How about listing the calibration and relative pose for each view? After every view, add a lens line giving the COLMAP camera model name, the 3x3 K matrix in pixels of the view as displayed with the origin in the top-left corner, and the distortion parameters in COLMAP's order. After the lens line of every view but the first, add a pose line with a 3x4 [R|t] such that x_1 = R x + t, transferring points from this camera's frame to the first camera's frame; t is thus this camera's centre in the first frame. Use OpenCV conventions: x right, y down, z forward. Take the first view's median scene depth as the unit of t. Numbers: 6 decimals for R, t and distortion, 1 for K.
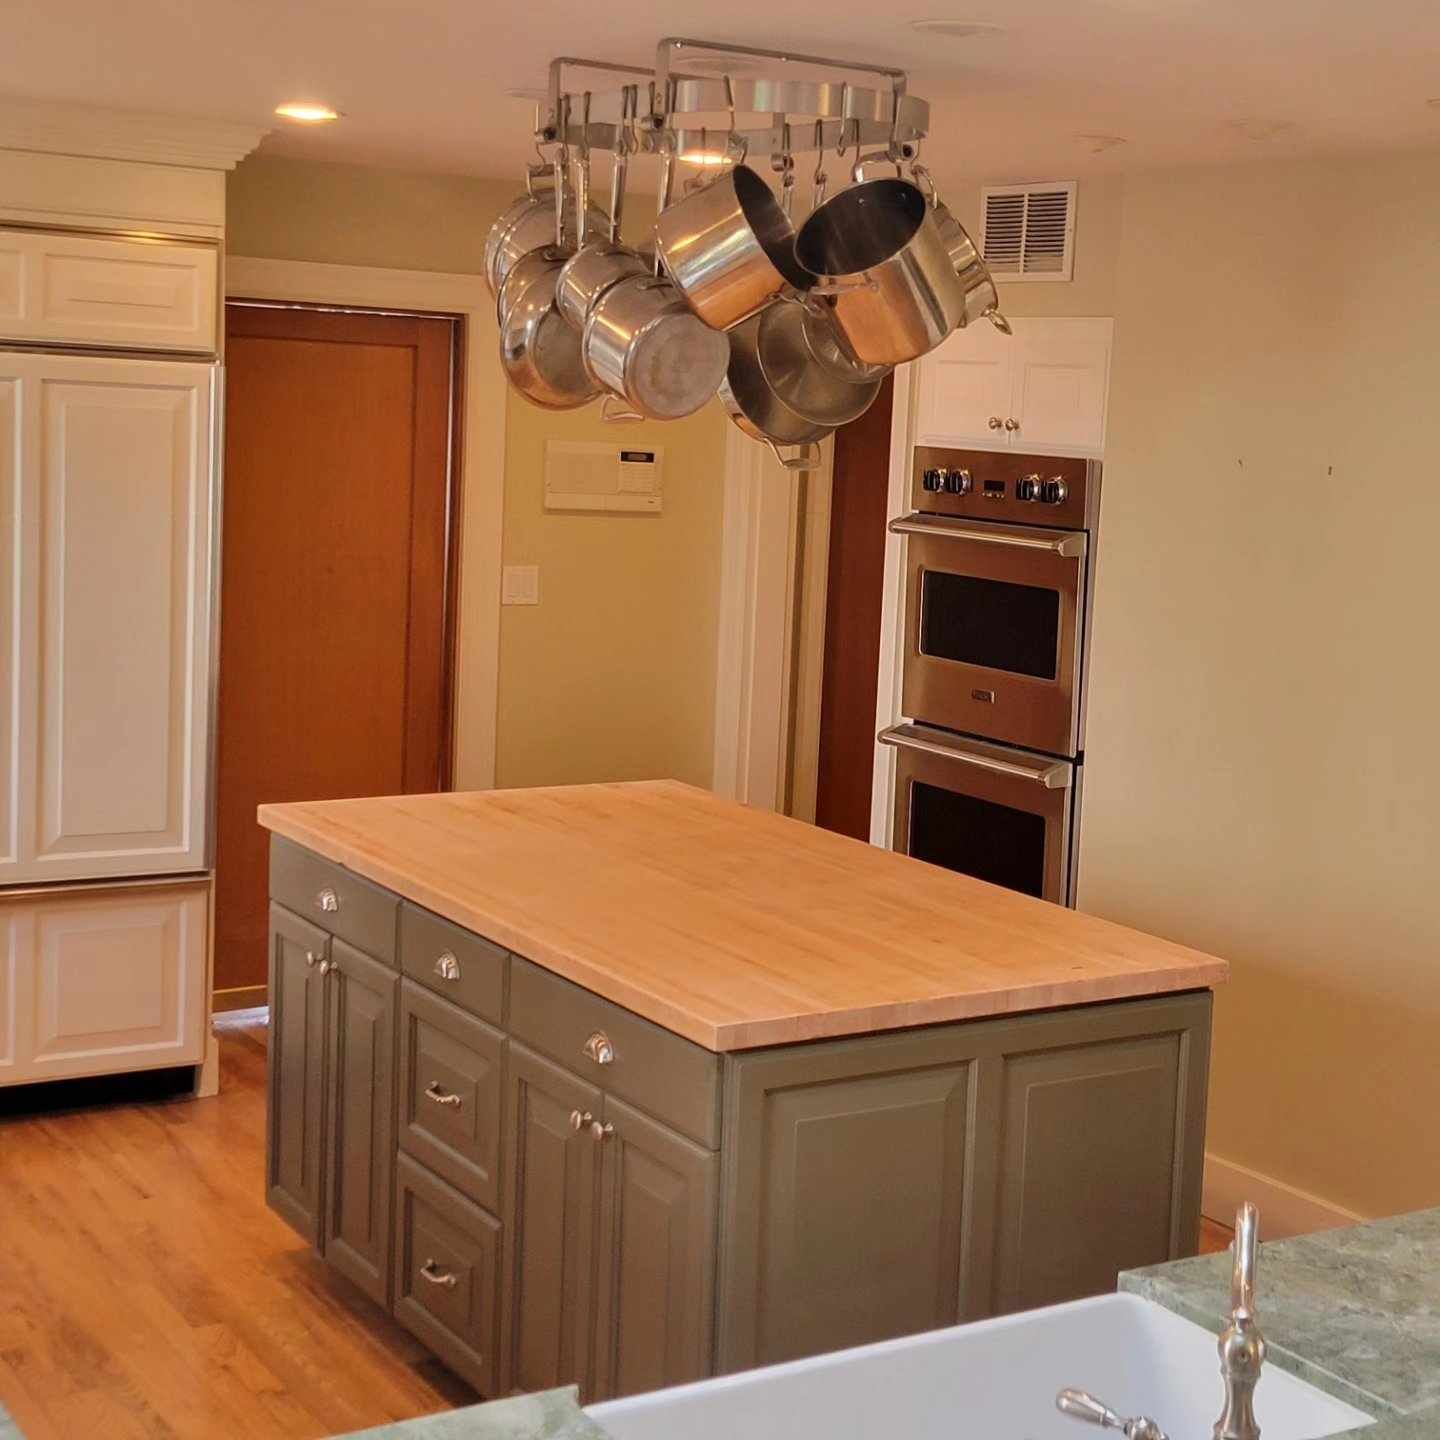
lens RADIAL K [[2466.5, 0, 720.0], [0, 2466.5, 720.0], [0, 0, 1]] dist [0.259959, 0.104348]
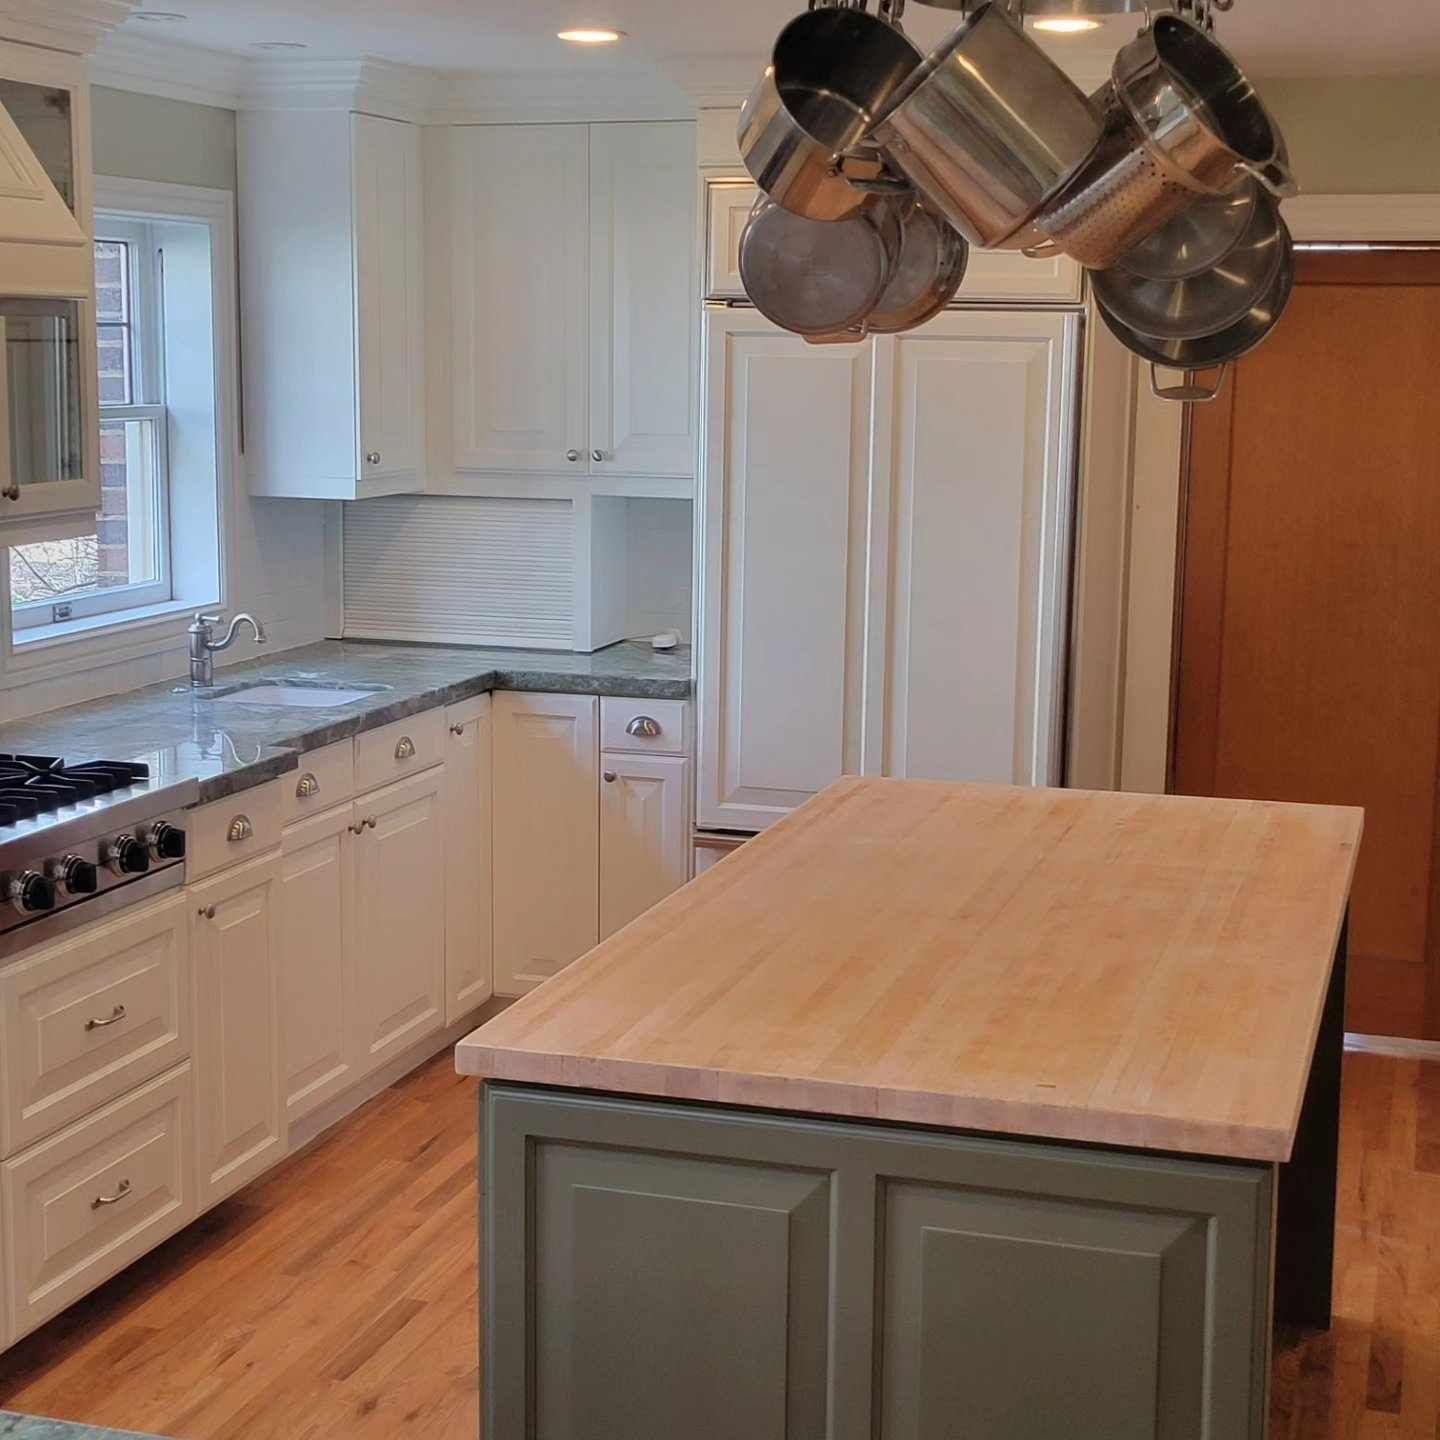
lens RADIAL K [[2440.2, 0, 720.0], [0, 2440.2, 720.0], [0, 0, 1]] dist [0.052392, 0.037378]
pose [[0.670227, 0.095422, -0.735996, 0.582128], [-0.101521, 0.994166, 0.036445, -0.019504], [0.735179, 0.050293, 0.676004, 0.458382]]
